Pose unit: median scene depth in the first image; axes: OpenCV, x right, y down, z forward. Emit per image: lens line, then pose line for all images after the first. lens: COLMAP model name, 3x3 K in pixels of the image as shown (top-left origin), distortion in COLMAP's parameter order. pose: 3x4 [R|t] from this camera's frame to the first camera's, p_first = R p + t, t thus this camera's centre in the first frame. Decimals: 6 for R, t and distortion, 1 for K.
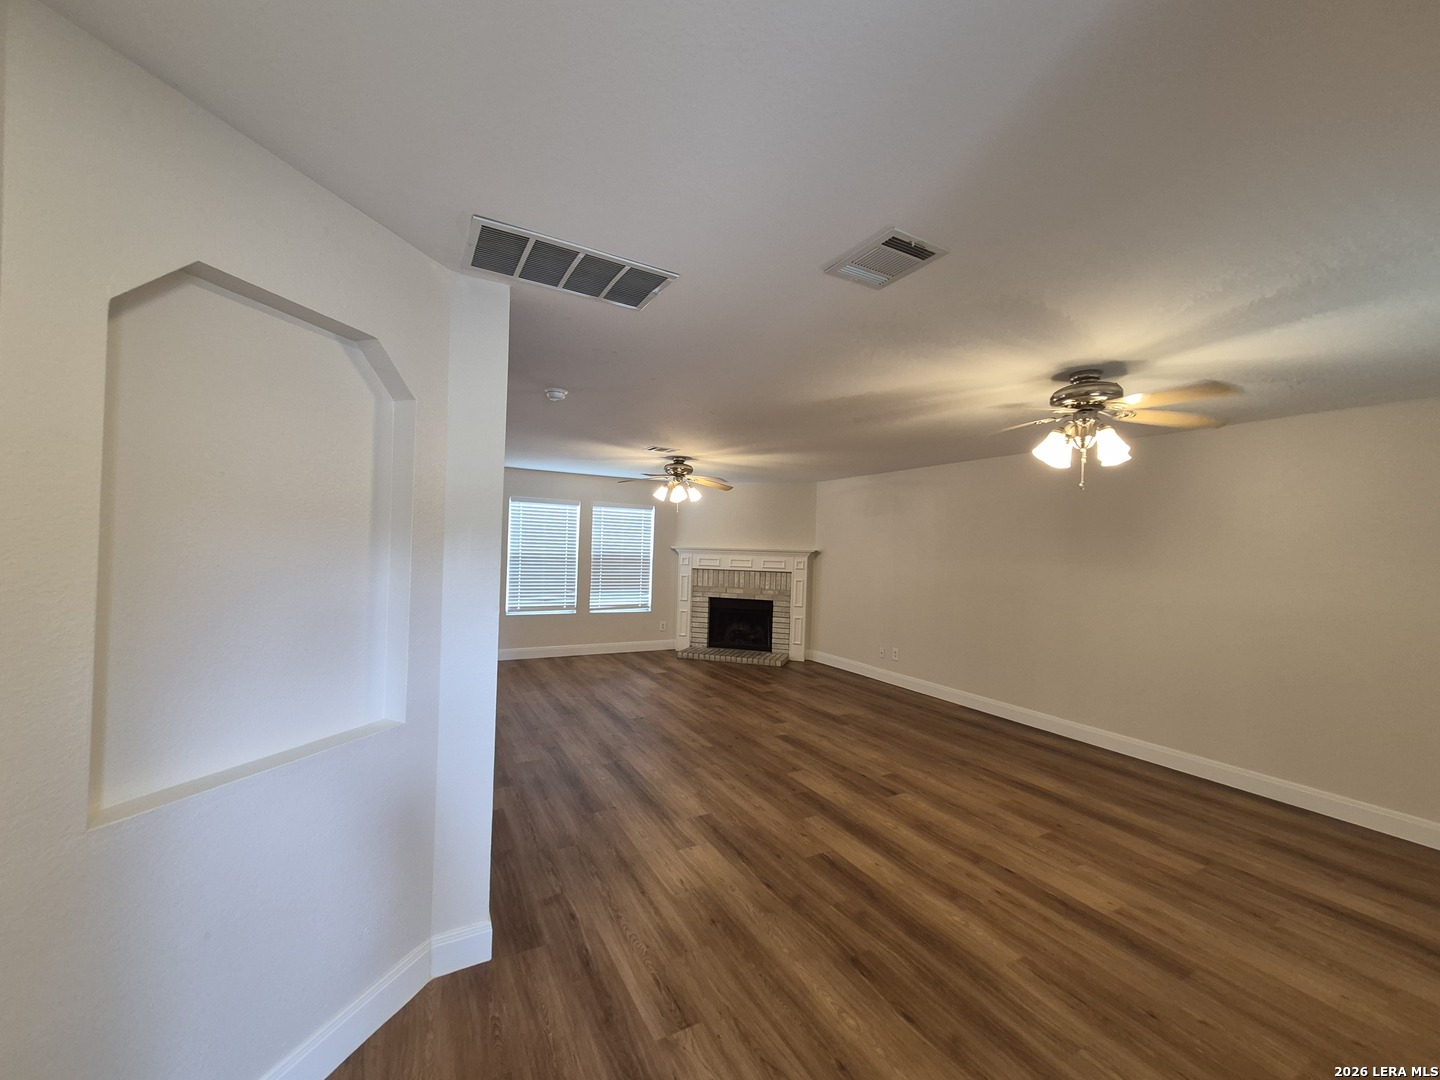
lens RADIAL K [[566.3, 0, 707.8], [0, 566.3, 549.4], [0, 0, 1]] dist [0.008218, -0.000083]
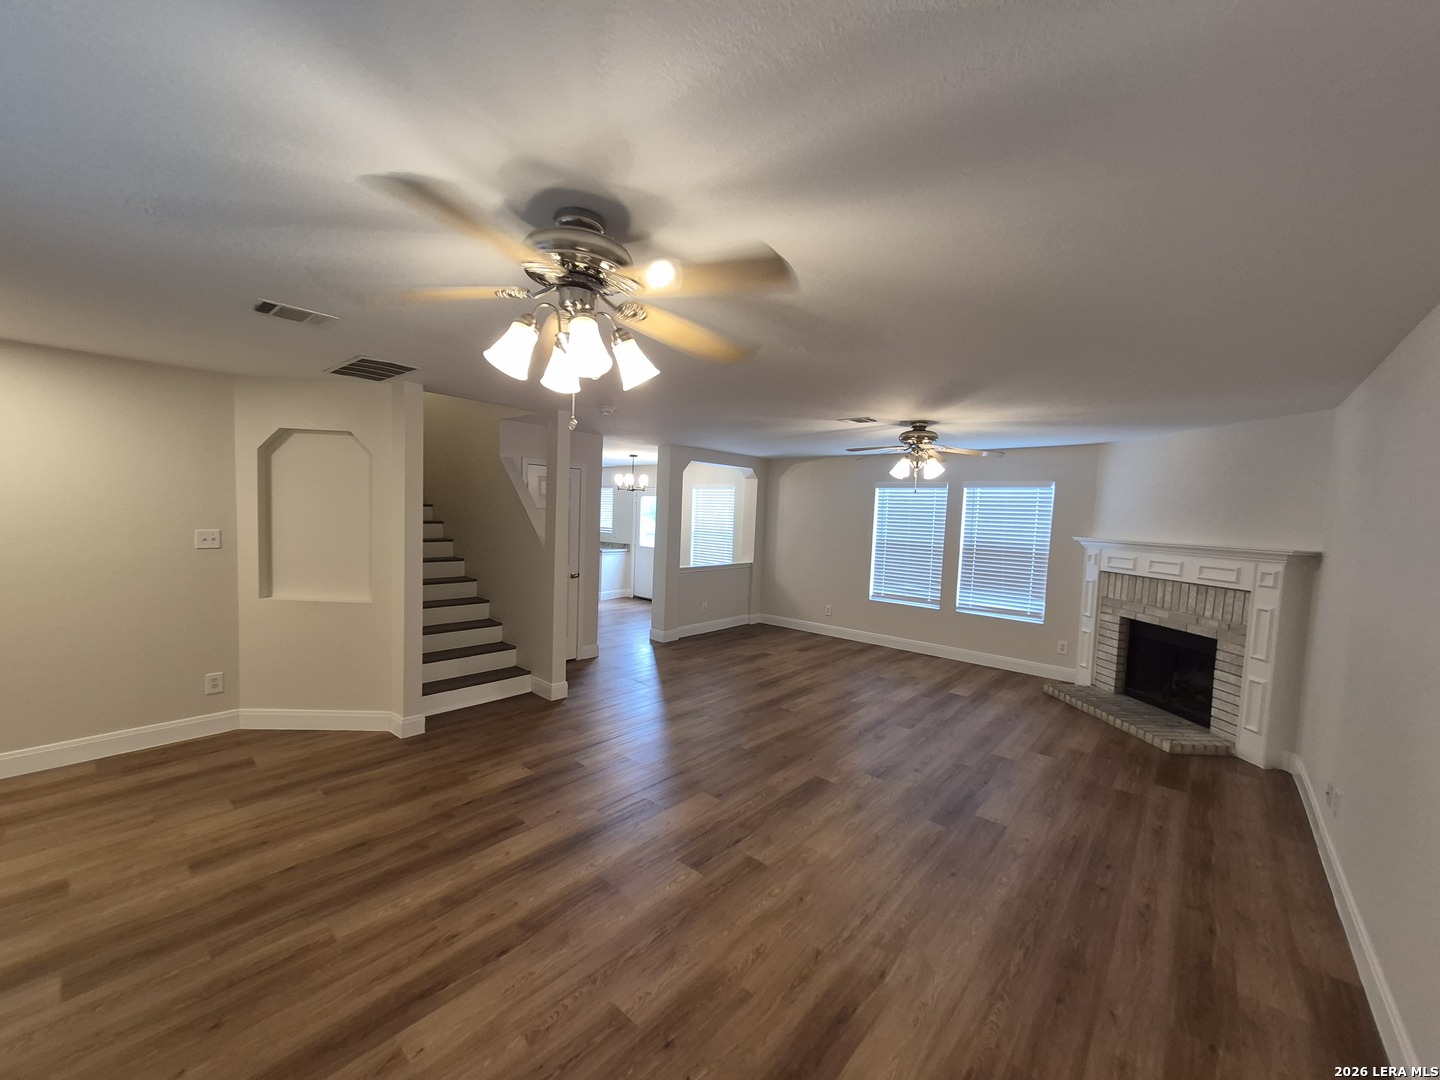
lens RADIAL K [[564.7, 0, 709.2], [0, 564.7, 544.5], [0, 0, 1]] dist [0.002294, -0.000053]
pose [[0.344992, 0.036158, -0.937909, 0.469580], [-0.028297, 0.999204, 0.028112, -0.003627], [0.938179, 0.016841, 0.345740, 0.353431]]
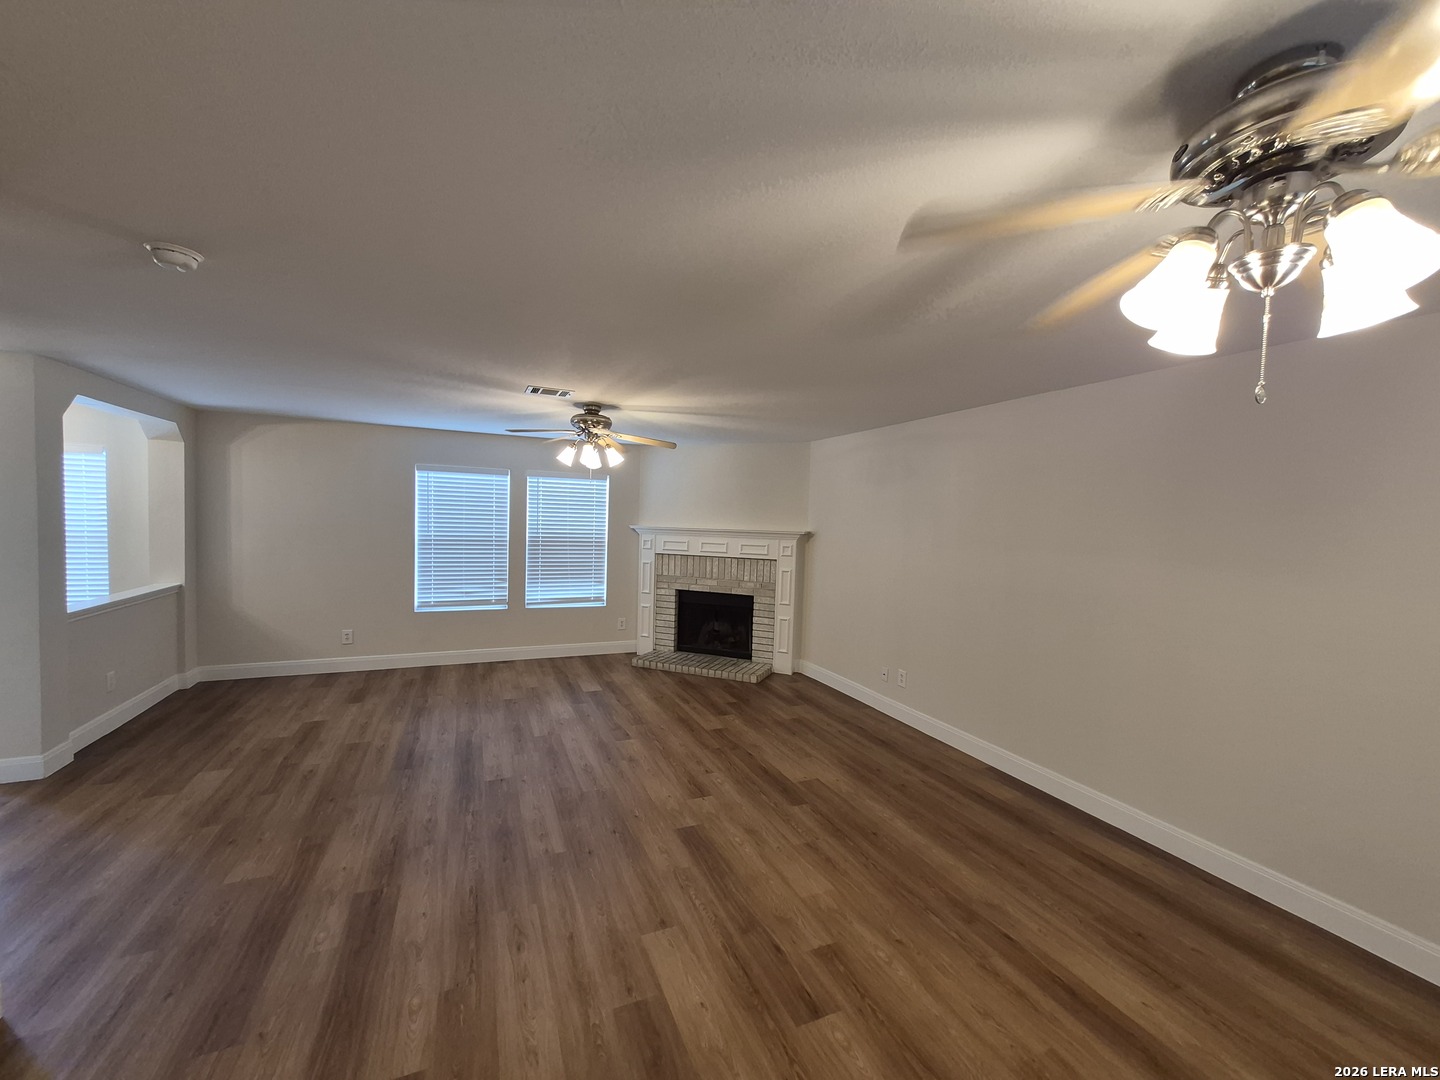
lens RADIAL K [[564.7, 0, 709.2], [0, 564.7, 544.5], [0, 0, 1]] dist [0.002294, -0.000053]
pose [[0.995756, 0.003626, -0.091962, 0.128816], [0.000040, 0.999206, 0.039833, -0.011507], [0.092033, -0.039668, 0.994966, 0.227284]]
